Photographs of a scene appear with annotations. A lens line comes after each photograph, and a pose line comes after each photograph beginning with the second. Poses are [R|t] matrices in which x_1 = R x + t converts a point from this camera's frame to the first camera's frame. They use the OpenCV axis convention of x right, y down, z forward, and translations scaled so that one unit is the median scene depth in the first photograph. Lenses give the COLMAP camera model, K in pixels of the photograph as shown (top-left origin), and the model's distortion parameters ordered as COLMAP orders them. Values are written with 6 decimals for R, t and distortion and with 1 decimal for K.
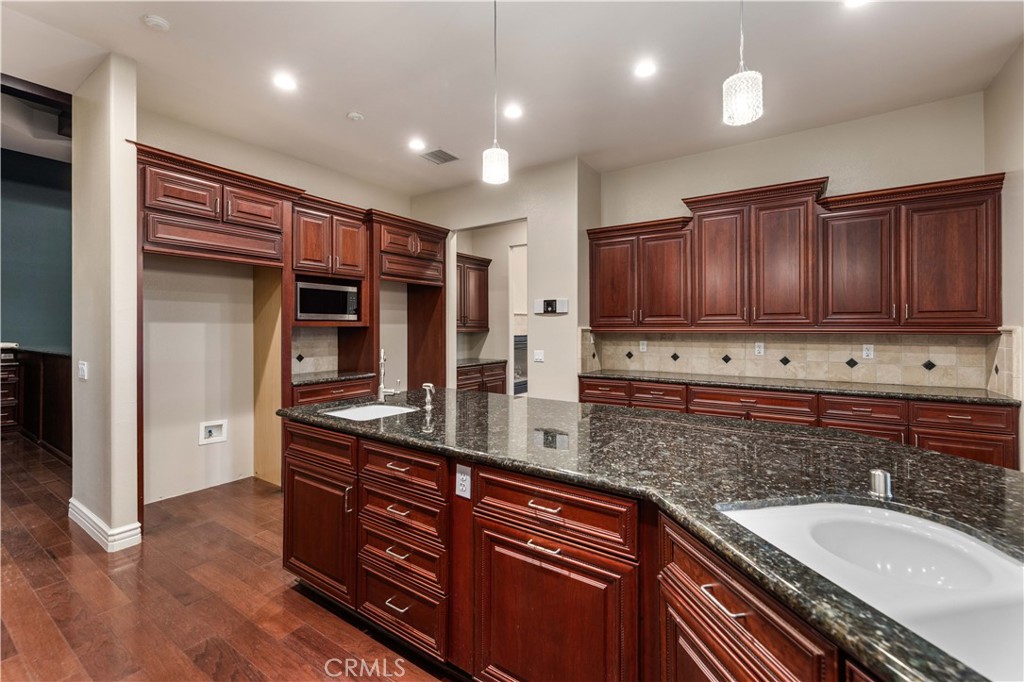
lens RADIAL K [[432.9, 0, 511.1], [0, 432.9, 329.4], [0, 0, 1]] dist [-0.000557, -0.000153]
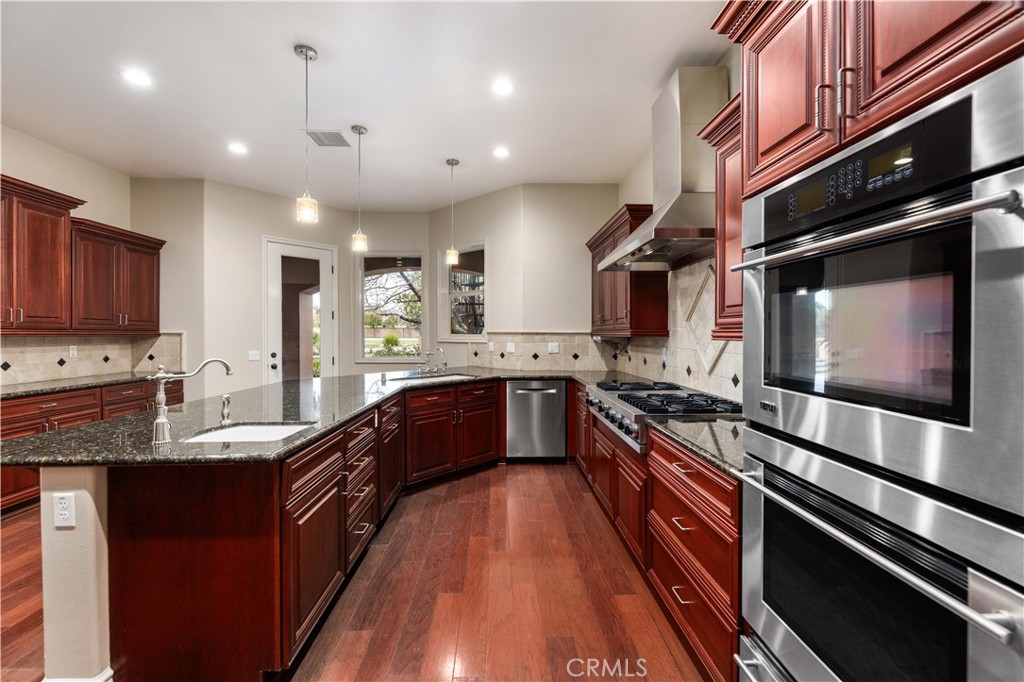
lens RADIAL K [[432.9, 0, 510.5], [0, 432.9, 335.3], [0, 0, 1]] dist [-0.000557, -0.000153]
pose [[-0.584234, -0.003258, 0.811579, -0.825215], [0.003183, 0.999975, 0.006306, 0.003120], [-0.811579, 0.006268, -0.584209, 0.702751]]
